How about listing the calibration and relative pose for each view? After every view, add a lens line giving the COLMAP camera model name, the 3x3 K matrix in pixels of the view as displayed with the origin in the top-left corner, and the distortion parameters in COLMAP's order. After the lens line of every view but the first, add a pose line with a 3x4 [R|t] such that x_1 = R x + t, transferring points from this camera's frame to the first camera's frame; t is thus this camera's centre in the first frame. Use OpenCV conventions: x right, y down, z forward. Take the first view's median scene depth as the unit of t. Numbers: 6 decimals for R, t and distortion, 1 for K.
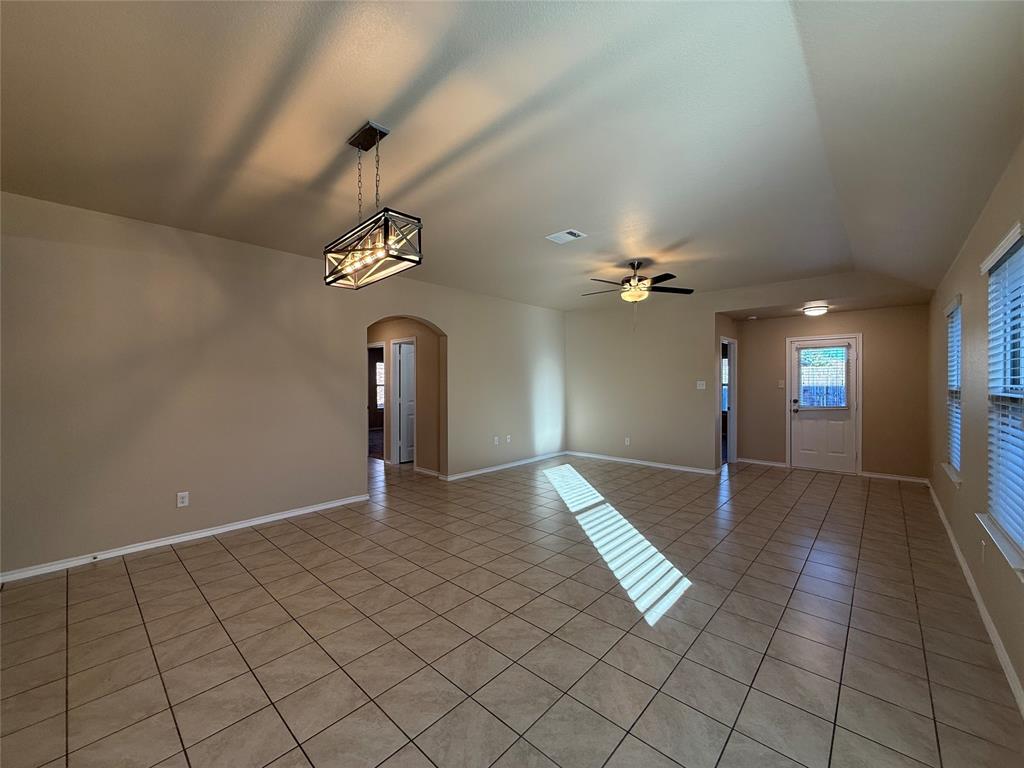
lens RADIAL K [[408.5, 0, 511.6], [0, 408.5, 383.1], [0, 0, 1]] dist [-0.002103, 0.000167]
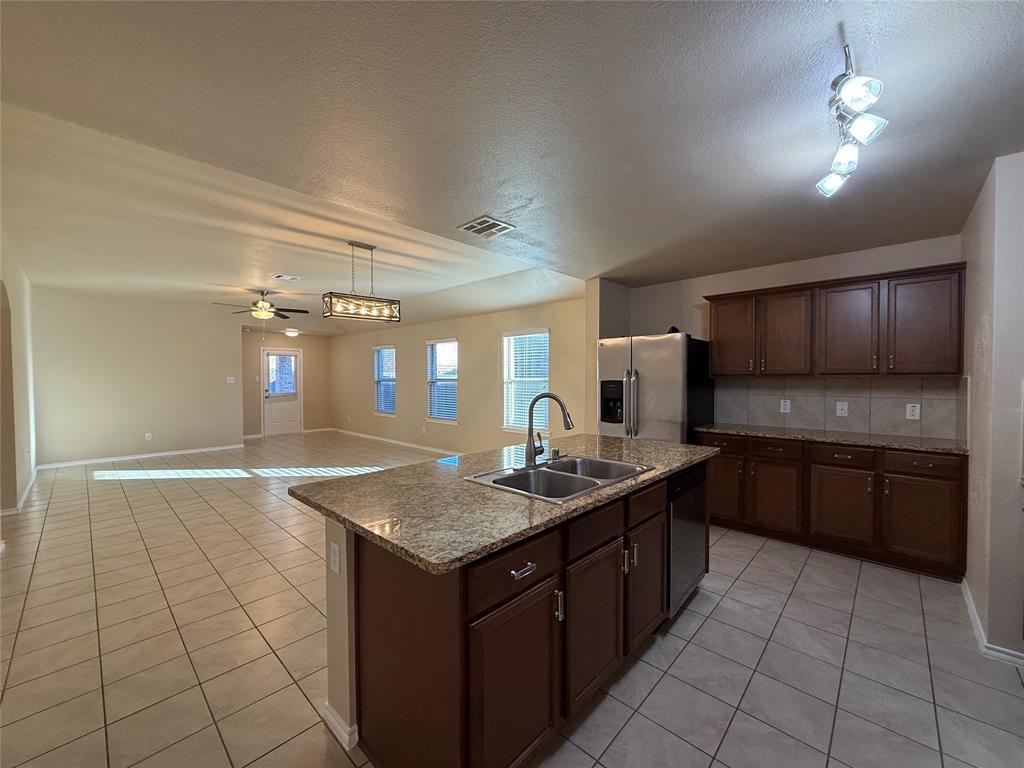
lens RADIAL K [[408.5, 0, 512.2], [0, 408.5, 384.0], [0, 0, 1]] dist [-0.002103, 0.000167]
pose [[0.013306, -0.013735, 0.999817, -0.798635], [-0.003534, 0.999899, 0.013783, -0.002687], [-0.999905, -0.003716, 0.013256, 0.107968]]
